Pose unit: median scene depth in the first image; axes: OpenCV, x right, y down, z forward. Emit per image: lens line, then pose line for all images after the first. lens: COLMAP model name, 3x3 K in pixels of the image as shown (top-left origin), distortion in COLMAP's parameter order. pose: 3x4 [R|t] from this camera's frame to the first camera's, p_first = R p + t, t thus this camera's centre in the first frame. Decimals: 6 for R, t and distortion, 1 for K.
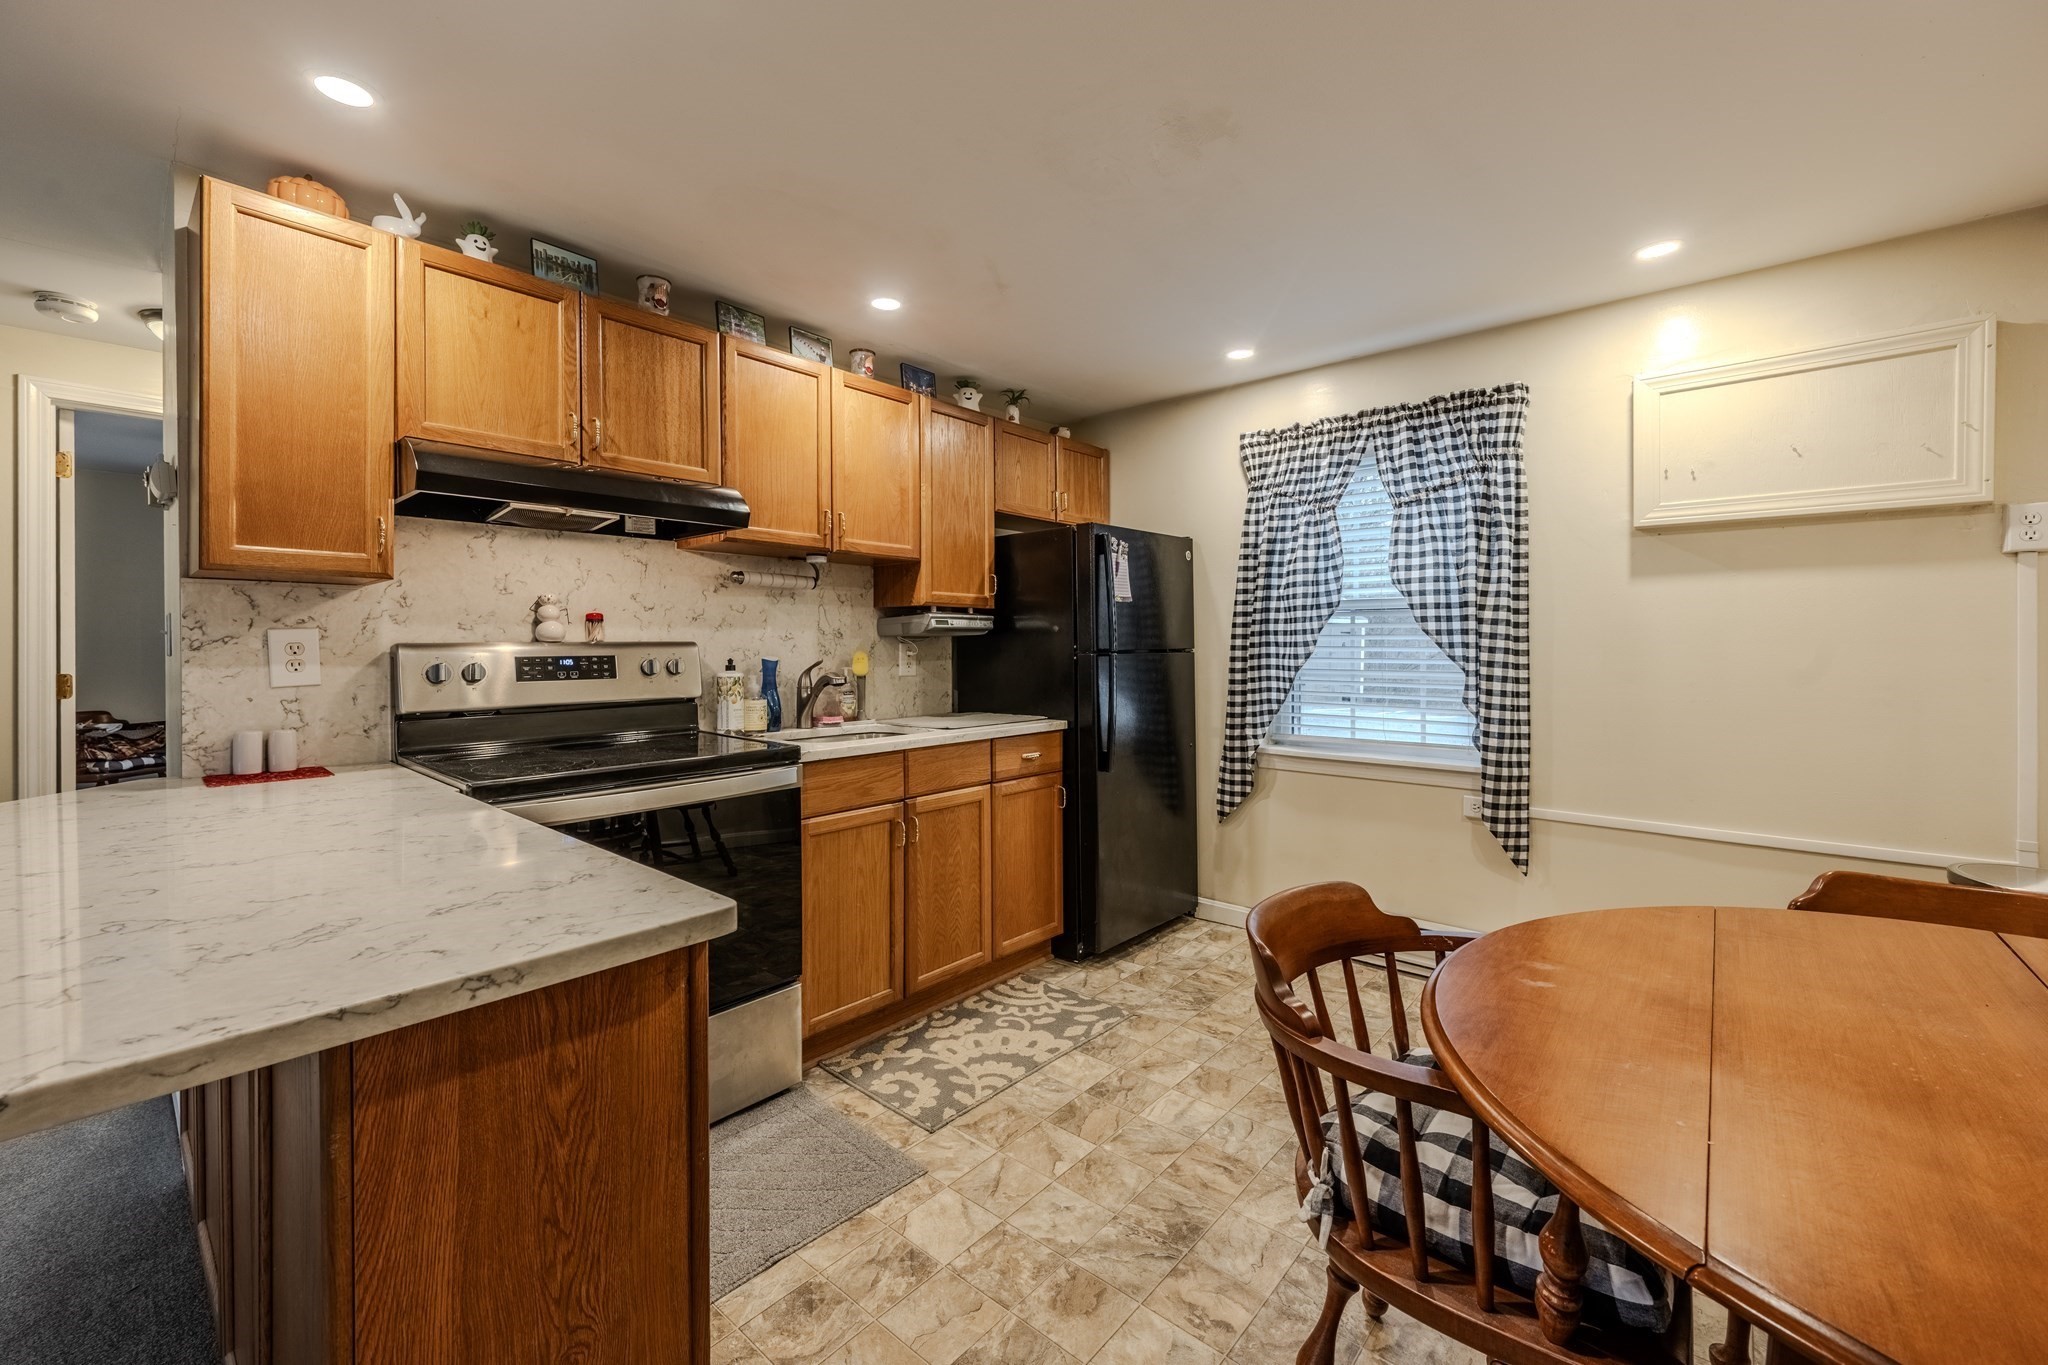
lens RADIAL K [[834.7, 0, 1025.8], [0, 834.7, 645.1], [0, 0, 1]] dist [-0.001098, -0.000177]
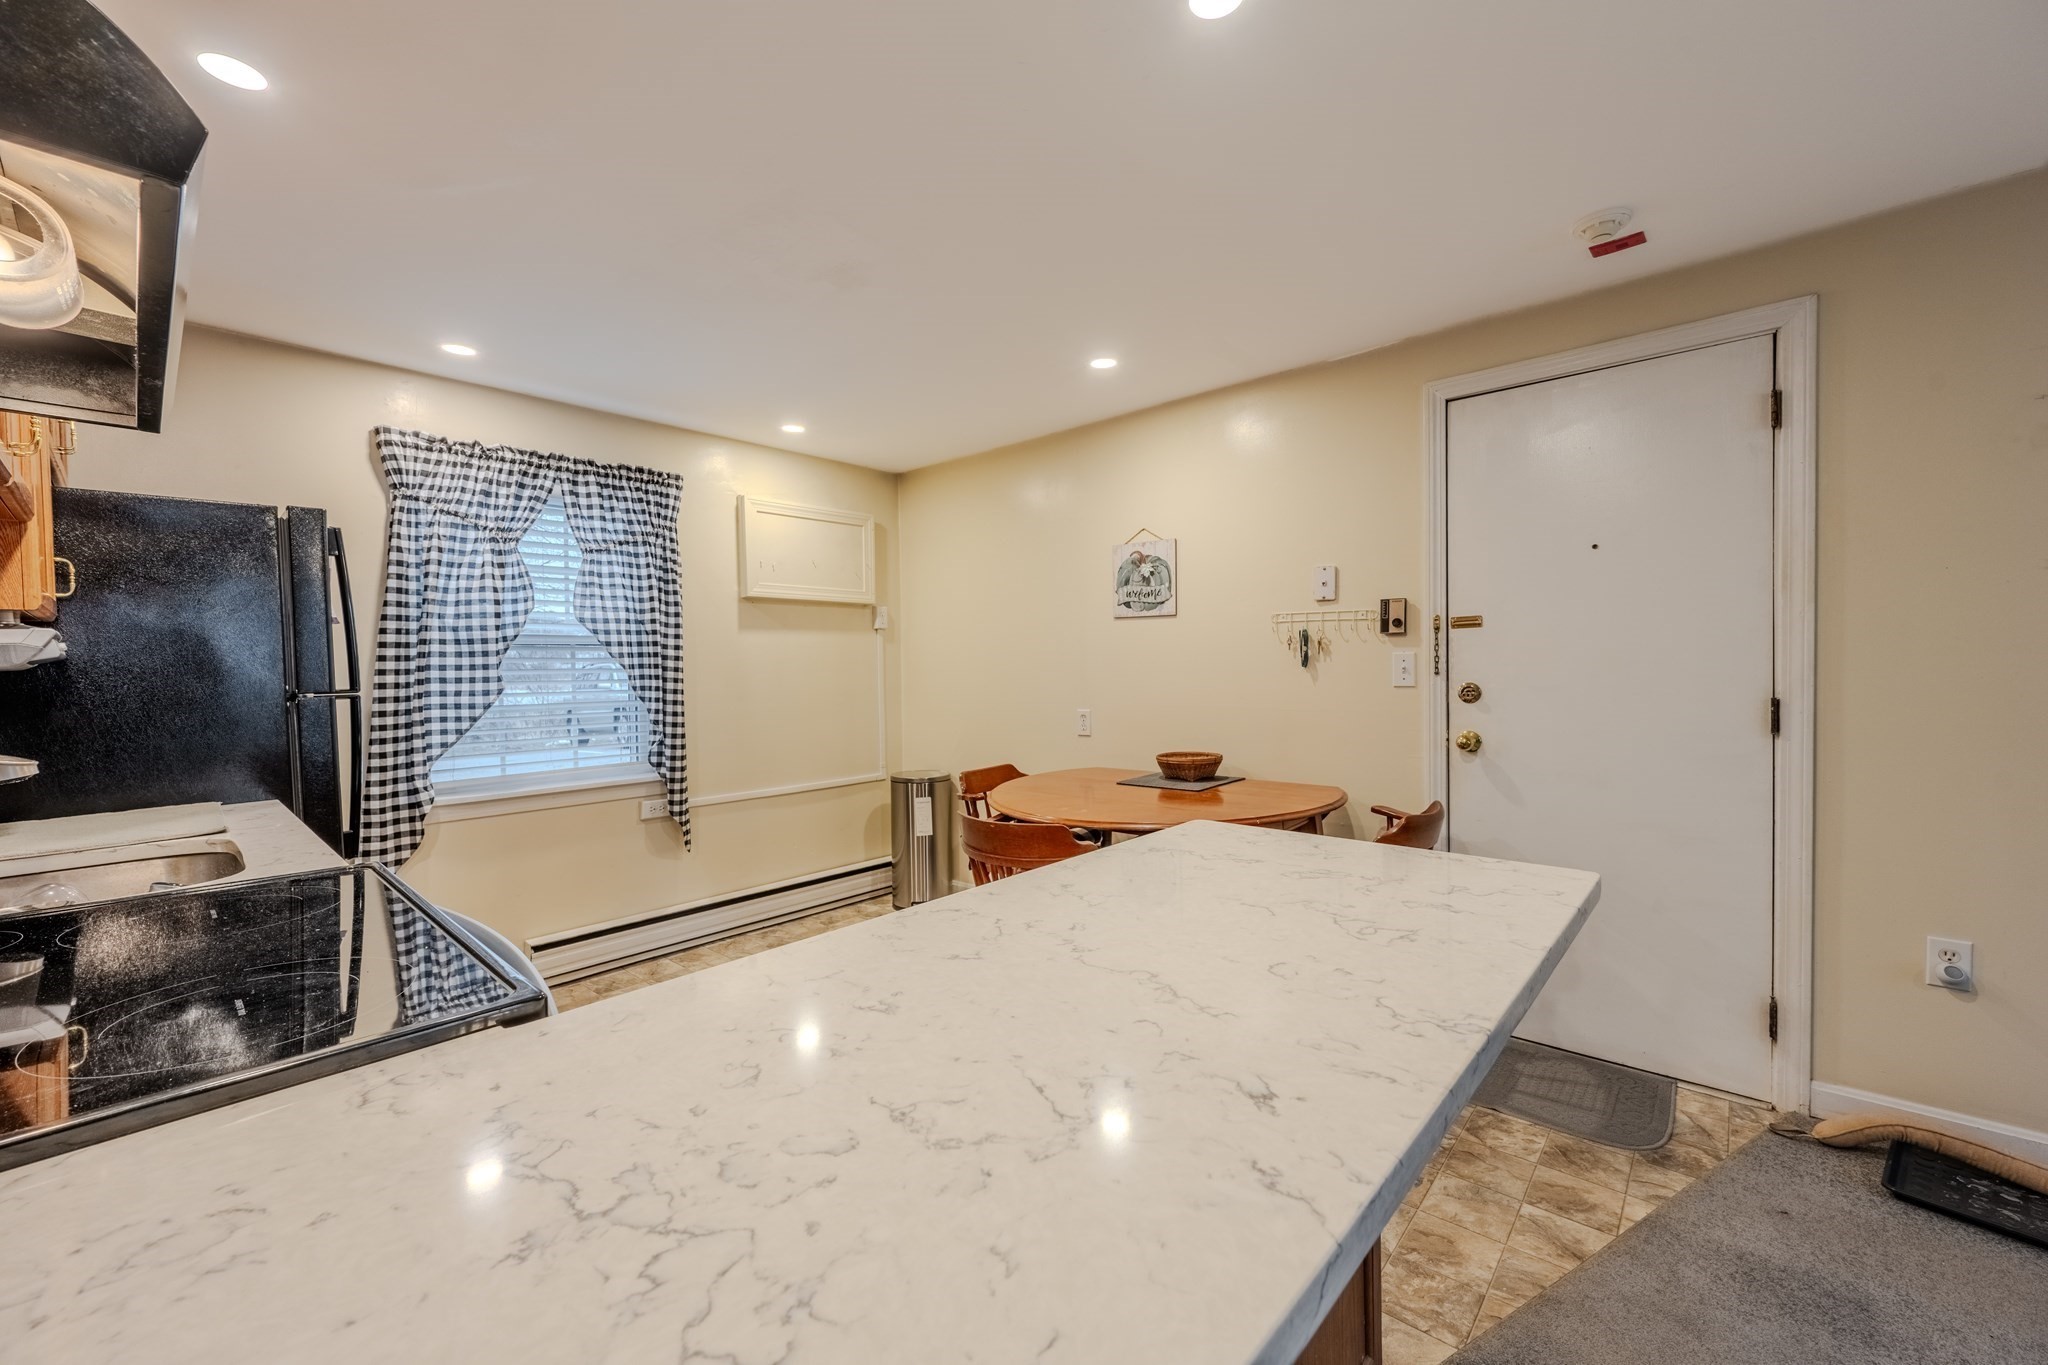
lens RADIAL K [[811.7, 0, 1024.0], [0, 811.7, 682.5], [0, 0, 1]] dist [-0.001786, -0.000302]
pose [[0.013668, -0.018004, 0.999744, -0.632502], [0.018724, 0.999667, 0.017747, -0.003163], [-0.999731, 0.018477, 0.014000, 0.427816]]
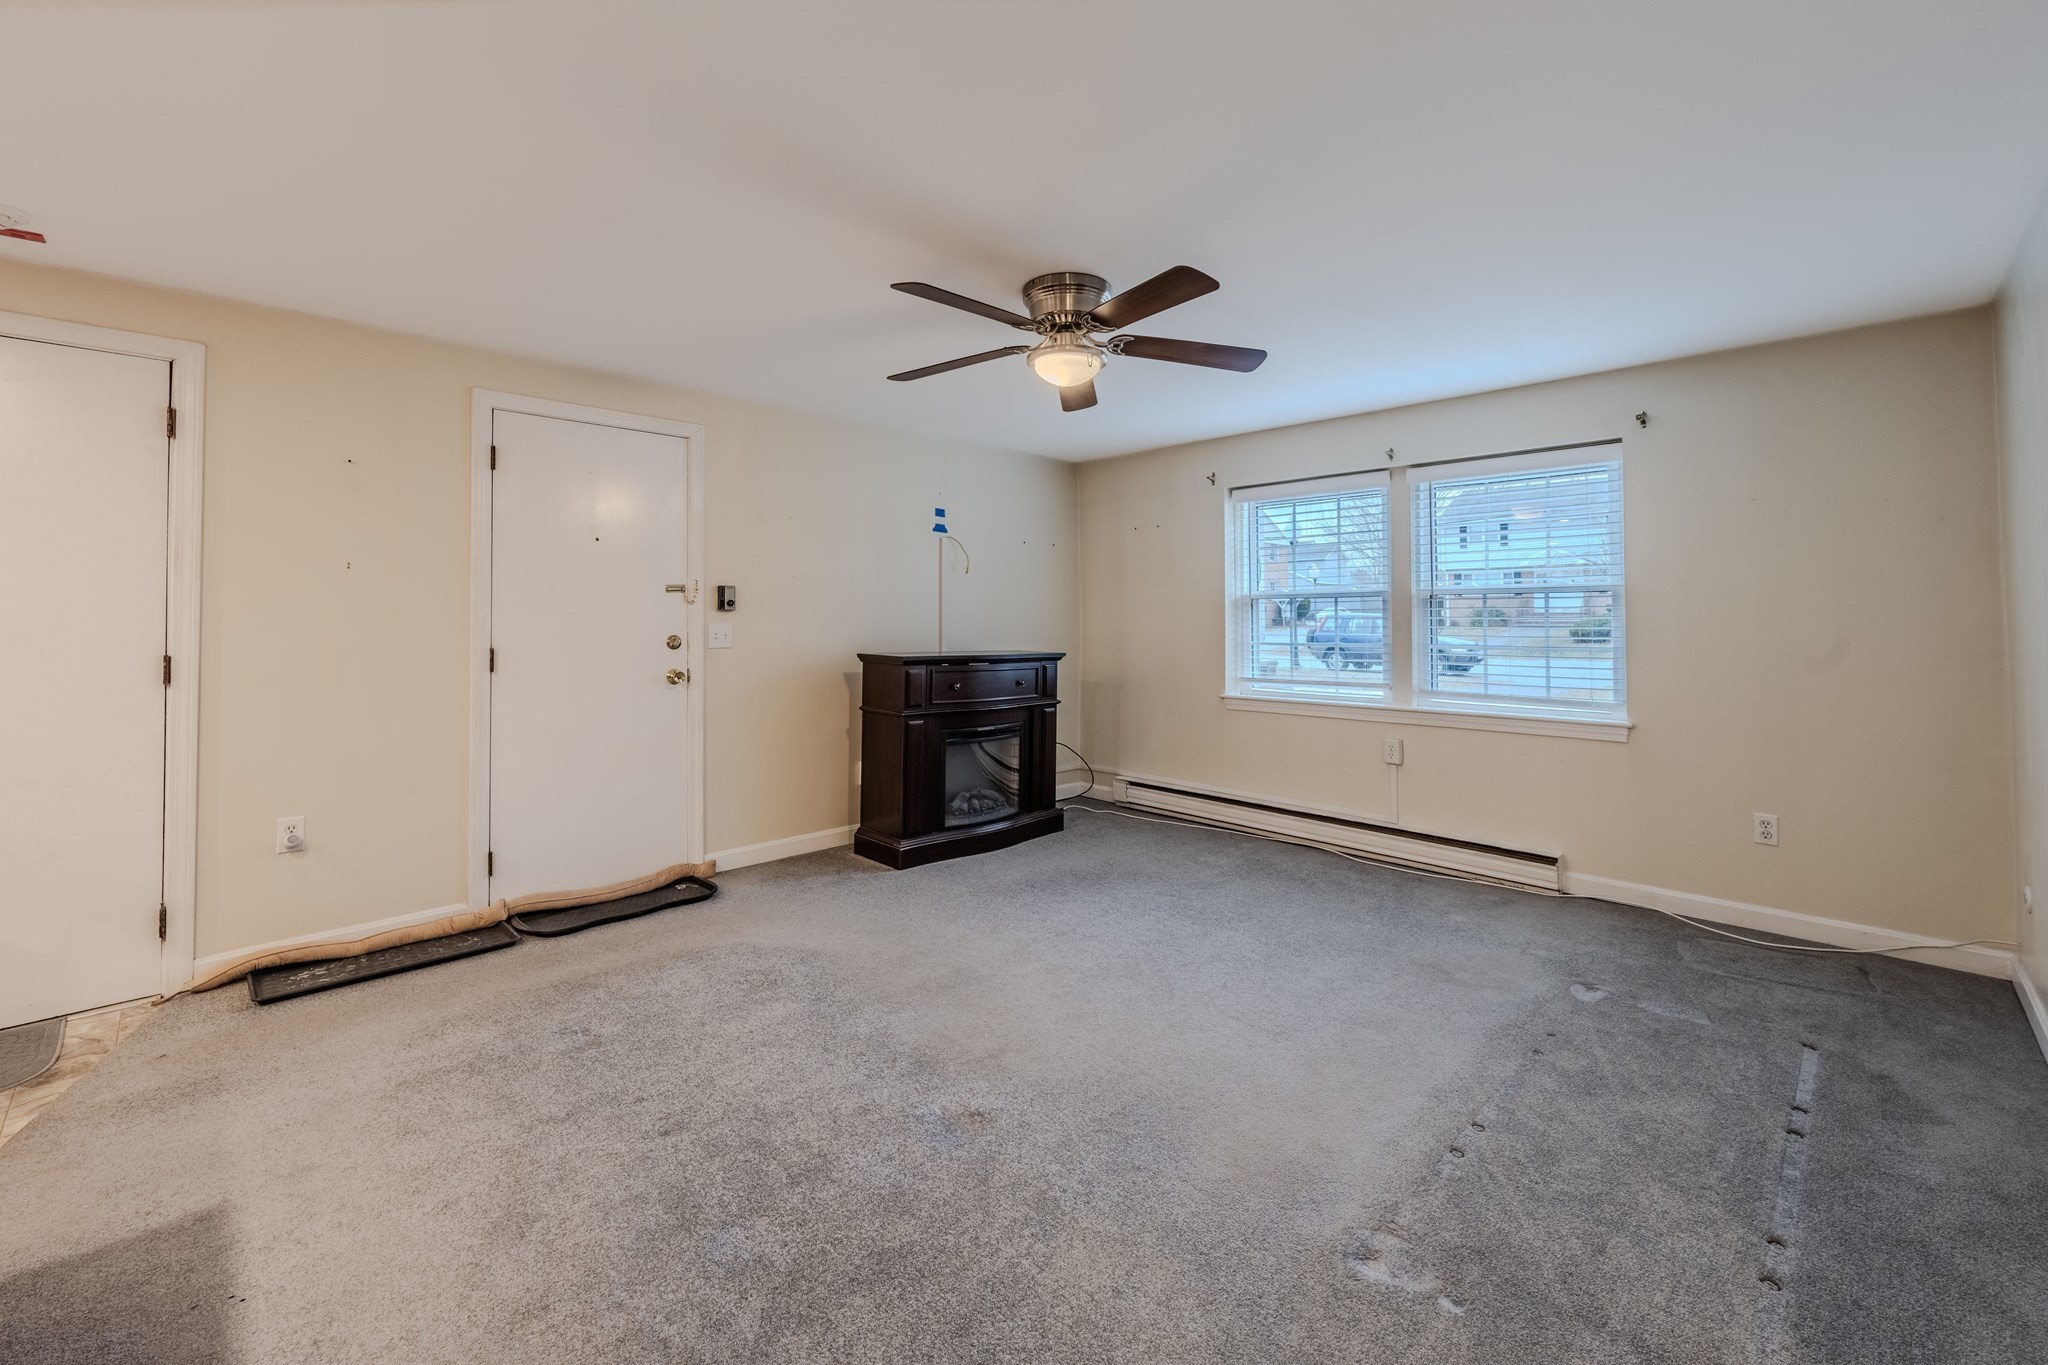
lens RADIAL K [[849.8, 0, 1030.7], [0, 849.8, 603.4], [0, 0, 1]] dist [-0.000091, 0.000059]
pose [[-0.997373, 0.004042, 0.072317, -0.907936], [0.003047, 0.999899, -0.013861, -0.004733], [-0.072366, -0.013604, -0.997285, 0.625719]]
